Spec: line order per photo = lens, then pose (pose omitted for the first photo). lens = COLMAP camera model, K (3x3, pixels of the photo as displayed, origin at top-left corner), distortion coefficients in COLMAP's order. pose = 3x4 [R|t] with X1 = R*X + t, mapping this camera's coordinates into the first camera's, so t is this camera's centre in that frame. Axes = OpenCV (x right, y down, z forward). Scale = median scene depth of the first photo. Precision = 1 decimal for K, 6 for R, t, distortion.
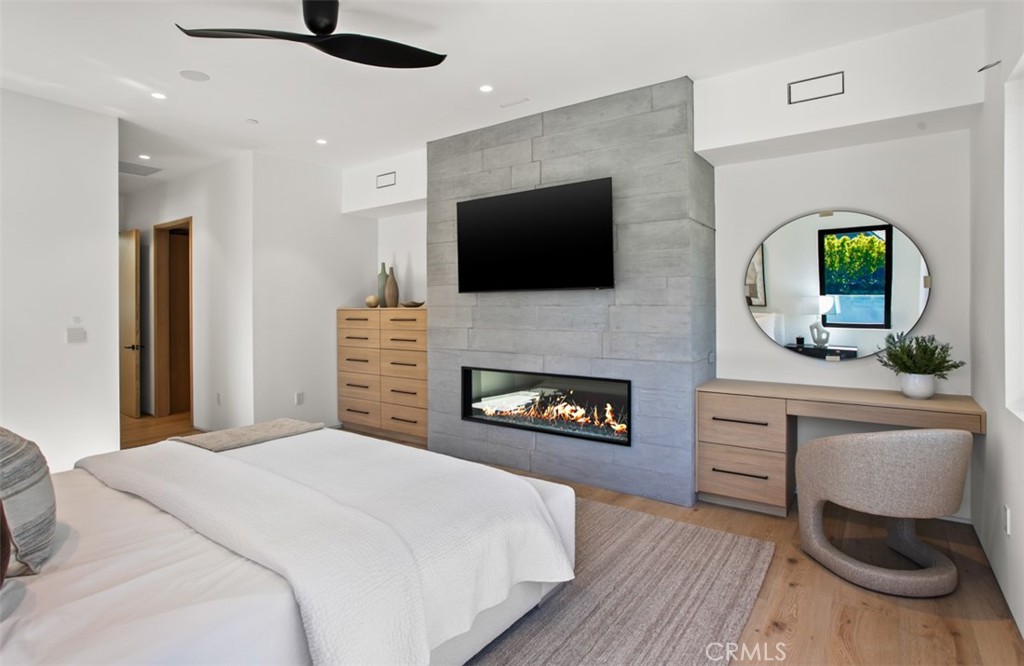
lens RADIAL K [[511.2, 0, 513.5], [0, 511.2, 322.5], [0, 0, 1]] dist [0.000618, 0.000075]
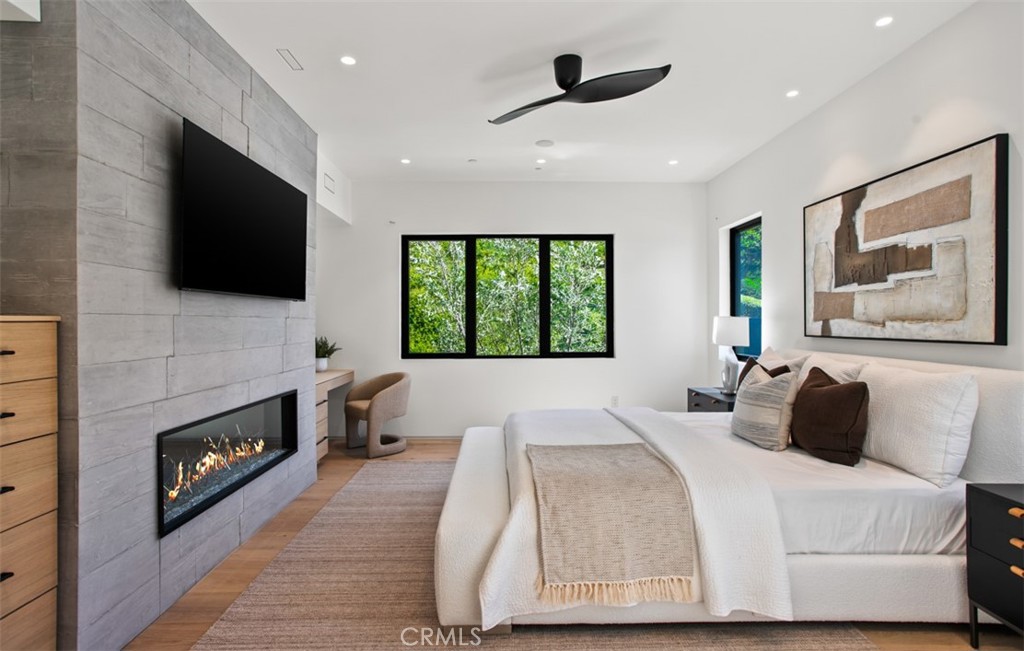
lens RADIAL K [[511.2, 0, 512.0], [0, 511.2, 323.3], [0, 0, 1]] dist [0.000618, 0.000075]
pose [[-0.591791, -0.007483, 0.806056, -0.728800], [0.006256, 0.999884, 0.013876, -0.028987], [-0.806067, 0.013254, -0.591676, 1.035102]]
